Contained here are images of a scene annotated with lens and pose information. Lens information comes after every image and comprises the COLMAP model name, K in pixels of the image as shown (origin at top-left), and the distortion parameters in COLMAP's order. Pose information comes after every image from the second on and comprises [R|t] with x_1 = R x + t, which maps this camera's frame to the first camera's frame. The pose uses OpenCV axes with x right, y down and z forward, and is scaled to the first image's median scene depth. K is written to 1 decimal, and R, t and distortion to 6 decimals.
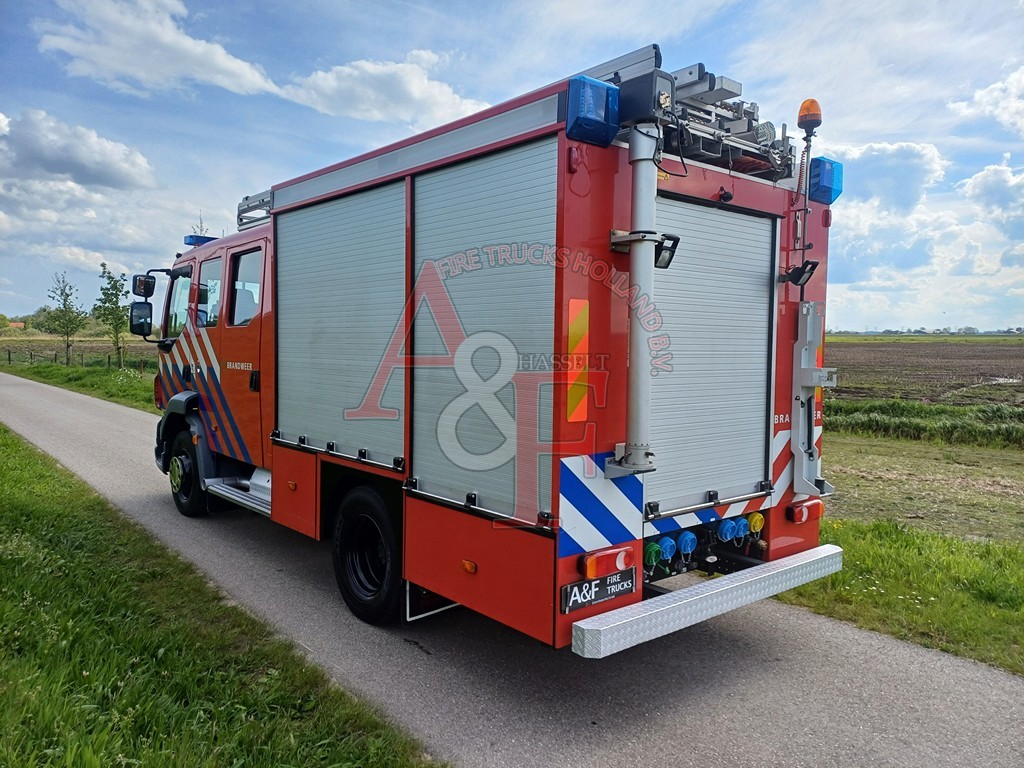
lens RADIAL K [[741.6, 0, 502.7], [0, 741.6, 379.6], [0, 0, 1]] dist [0.121211, -0.146785]
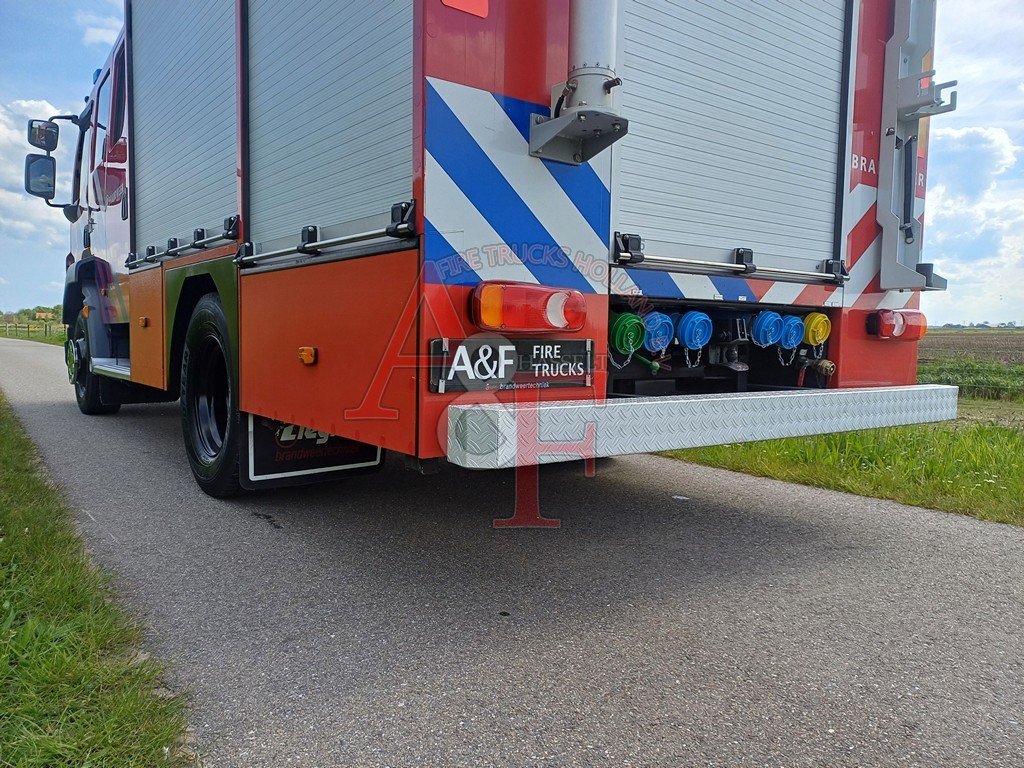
lens RADIAL K [[742.1, 0, 514.6], [0, 742.1, 373.3], [0, 0, 1]] dist [0.134003, -0.143719]
pose [[0.998809, 0.005689, -0.048467, 0.131711], [-0.005508, 0.999977, 0.003878, 0.243859], [0.048488, -0.003607, 0.998817, 0.407166]]
